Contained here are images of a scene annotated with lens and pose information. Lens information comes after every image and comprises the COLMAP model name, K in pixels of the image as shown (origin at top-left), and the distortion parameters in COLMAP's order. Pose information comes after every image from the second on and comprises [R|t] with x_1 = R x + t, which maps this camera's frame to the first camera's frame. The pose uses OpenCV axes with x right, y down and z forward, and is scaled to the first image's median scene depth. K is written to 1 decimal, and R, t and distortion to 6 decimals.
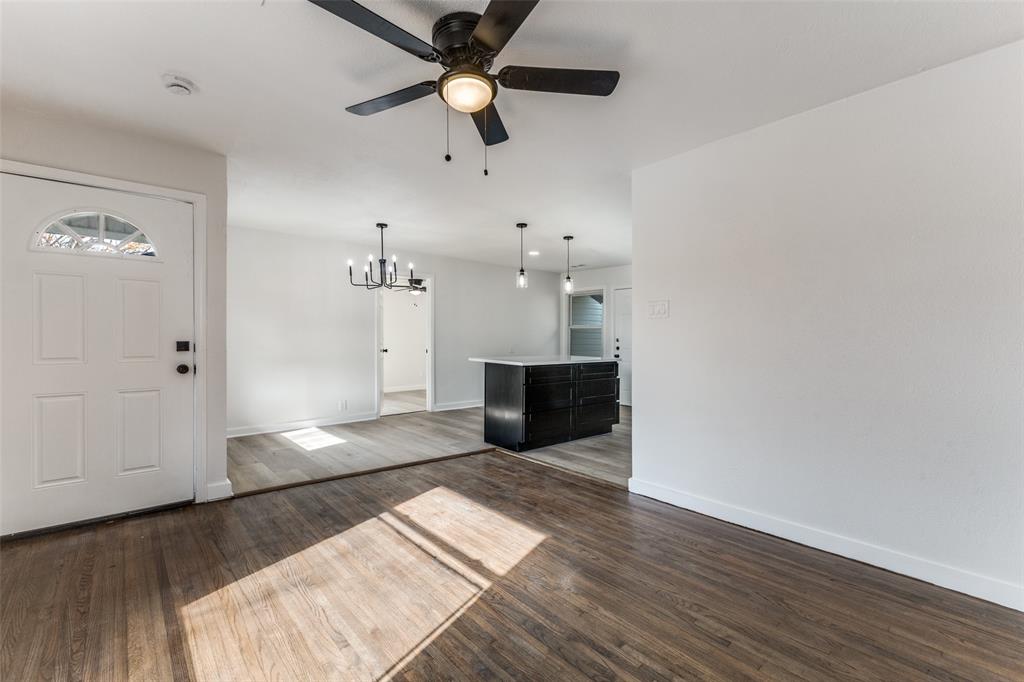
lens RADIAL K [[443.3, 0, 513.9], [0, 443.3, 334.9], [0, 0, 1]] dist [0.013726, -0.004591]
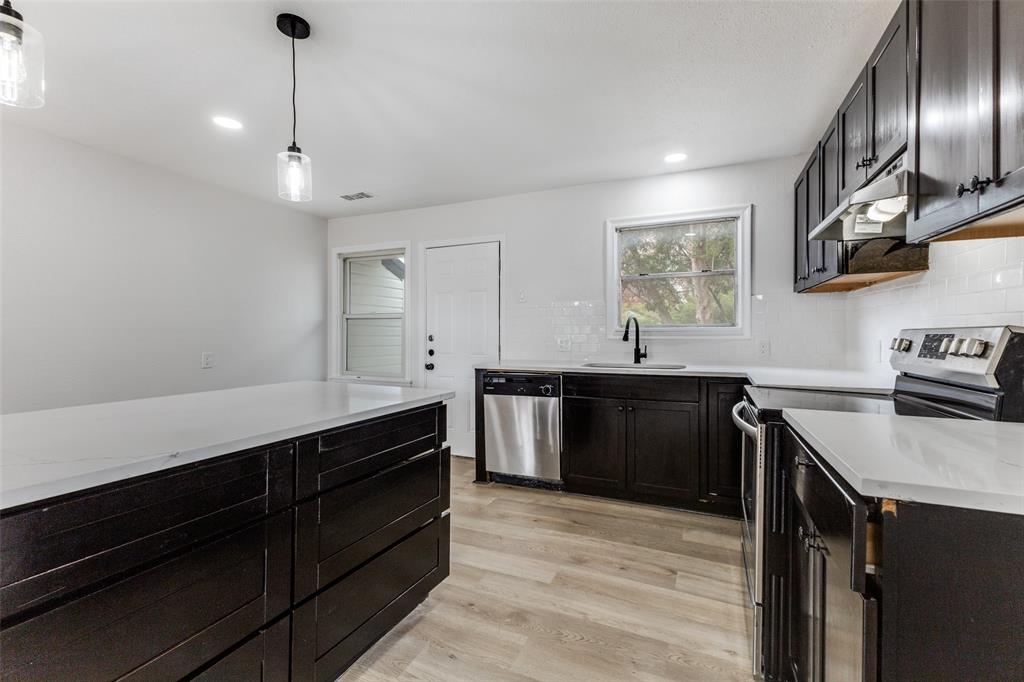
lens RADIAL K [[443.3, 0, 514.6], [0, 443.3, 331.6], [0, 0, 1]] dist [0.013726, -0.004591]
pose [[0.905022, -0.003314, 0.425352, 0.217870], [0.003276, 0.999994, 0.000823, 0.008268], [-0.425352, 0.000649, 0.905028, 1.070068]]
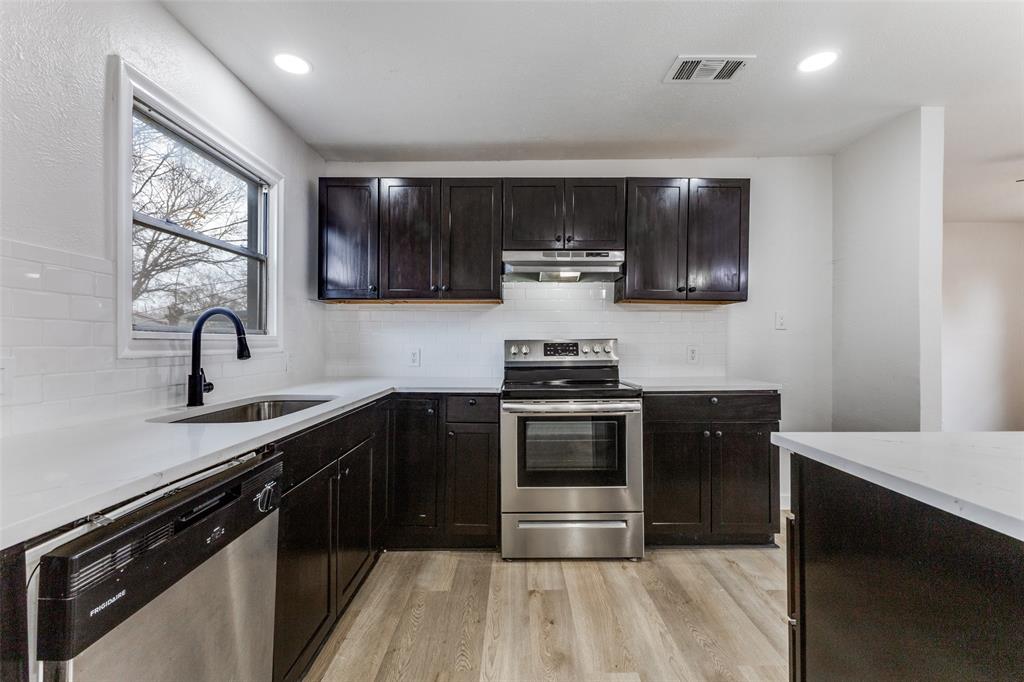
lens RADIAL K [[443.3, 0, 514.4], [0, 443.3, 345.6], [0, 0, 1]] dist [0.013726, -0.004591]
pose [[-0.749894, -0.004374, 0.661544, 0.313326], [-0.000957, 0.999984, 0.005527, 0.013243], [-0.661558, 0.003511, -0.749886, 2.054136]]
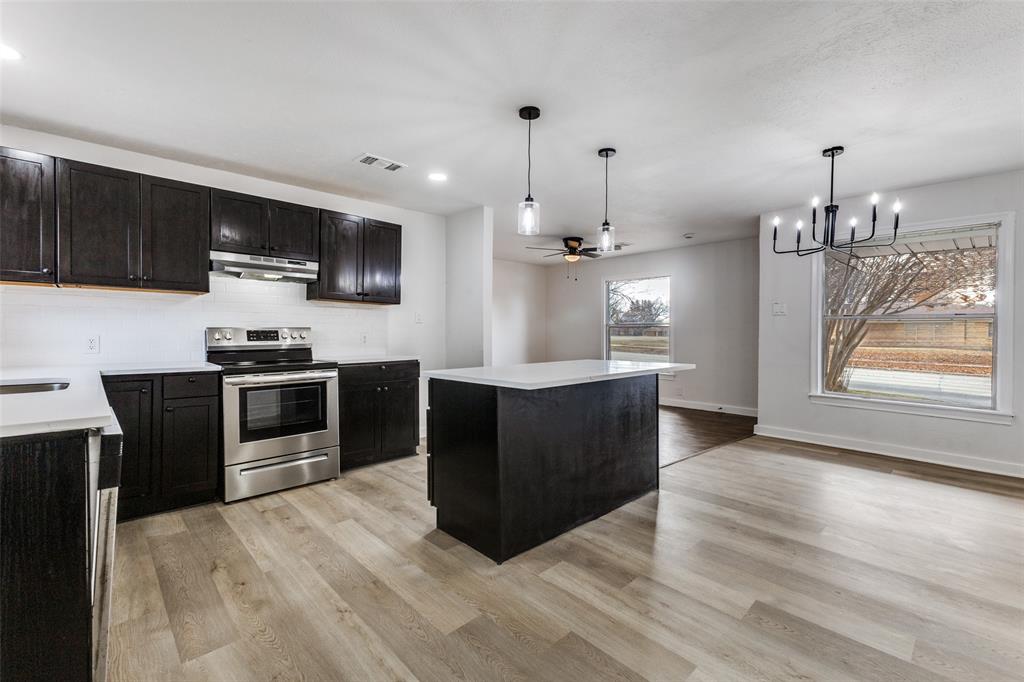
lens RADIAL K [[443.3, 0, 514.4], [0, 443.3, 338.1], [0, 0, 1]] dist [0.013726, -0.004591]
pose [[-0.998988, -0.003254, -0.044853, 0.264181], [-0.003605, 0.999963, 0.007754, 0.021009], [0.044826, 0.007907, -0.998964, 2.447019]]
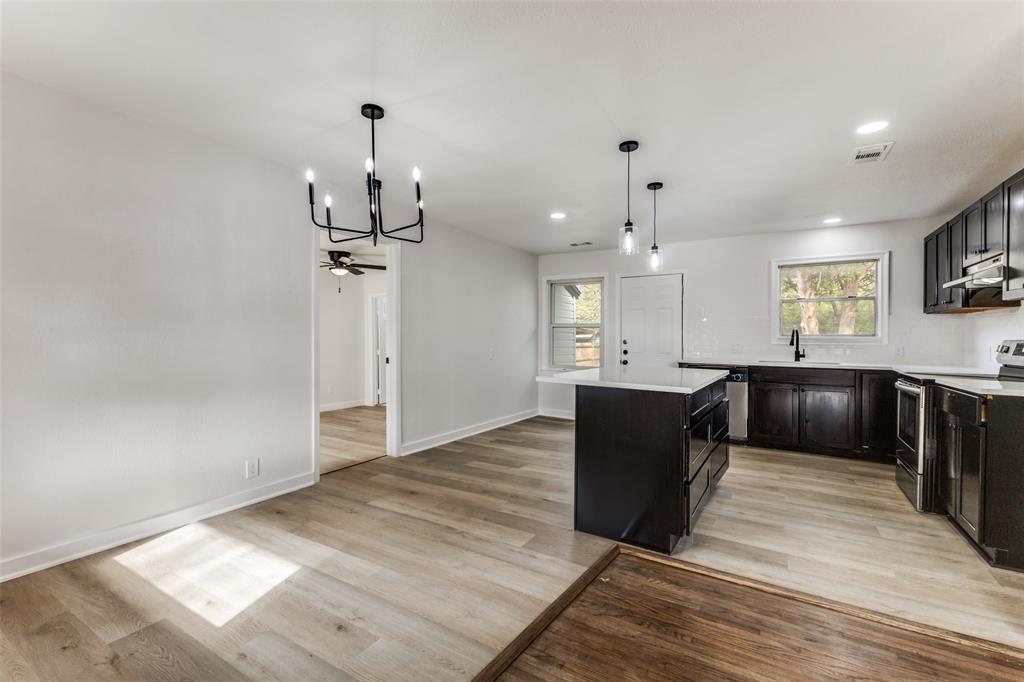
lens RADIAL K [[443.3, 0, 512.8], [0, 443.3, 332.5], [0, 0, 1]] dist [0.013726, -0.004591]
pose [[0.954685, 0.007027, 0.297534, -0.452580], [-0.005602, 0.999968, -0.005641, 0.001572], [-0.297564, 0.003719, 0.954695, 0.739699]]
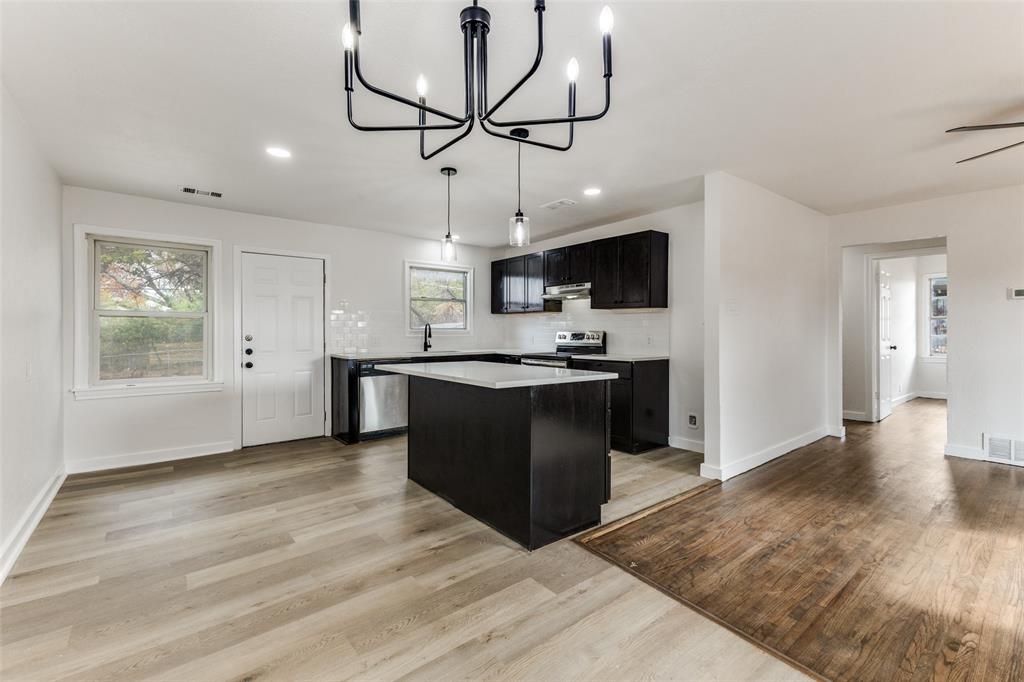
lens RADIAL K [[443.3, 0, 512.9], [0, 443.3, 327.0], [0, 0, 1]] dist [0.013726, -0.004591]
pose [[0.048534, 0.007961, 0.998790, -0.816865], [-0.000939, 0.999968, -0.007925, 0.003571], [-0.998821, -0.000553, 0.048540, 1.480000]]
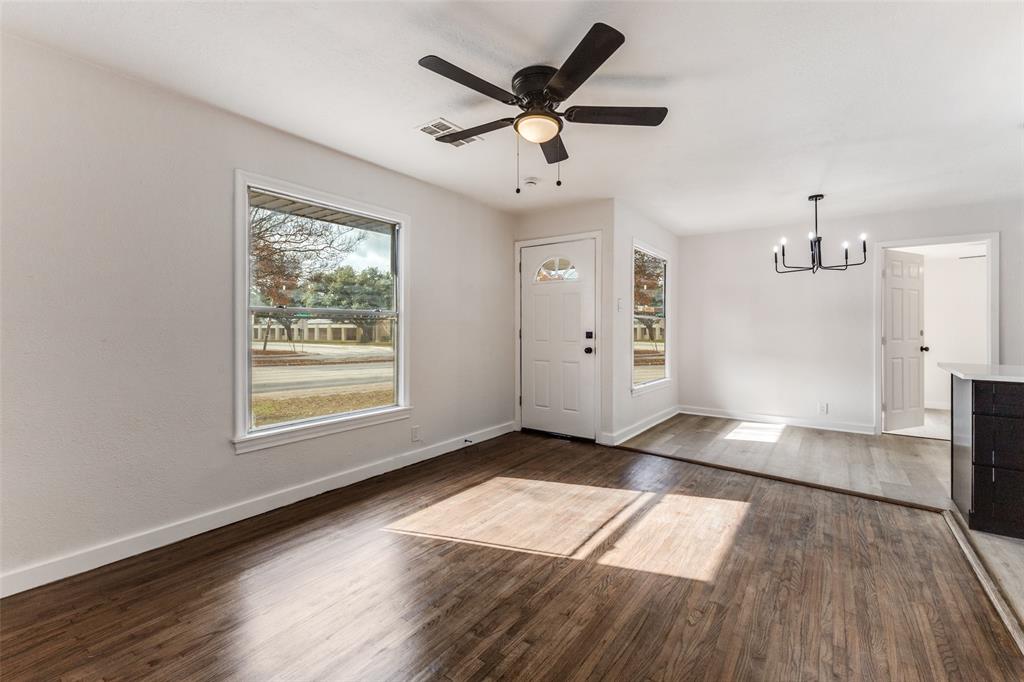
lens RADIAL K [[443.3, 0, 511.1], [0, 443.3, 330.5], [0, 0, 1]] dist [0.013726, -0.004591]
pose [[0.219735, 0.004322, -0.975550, 0.611931], [0.001349, 0.999988, 0.004734, 0.001349], [0.975559, -0.002356, 0.219726, 0.385300]]
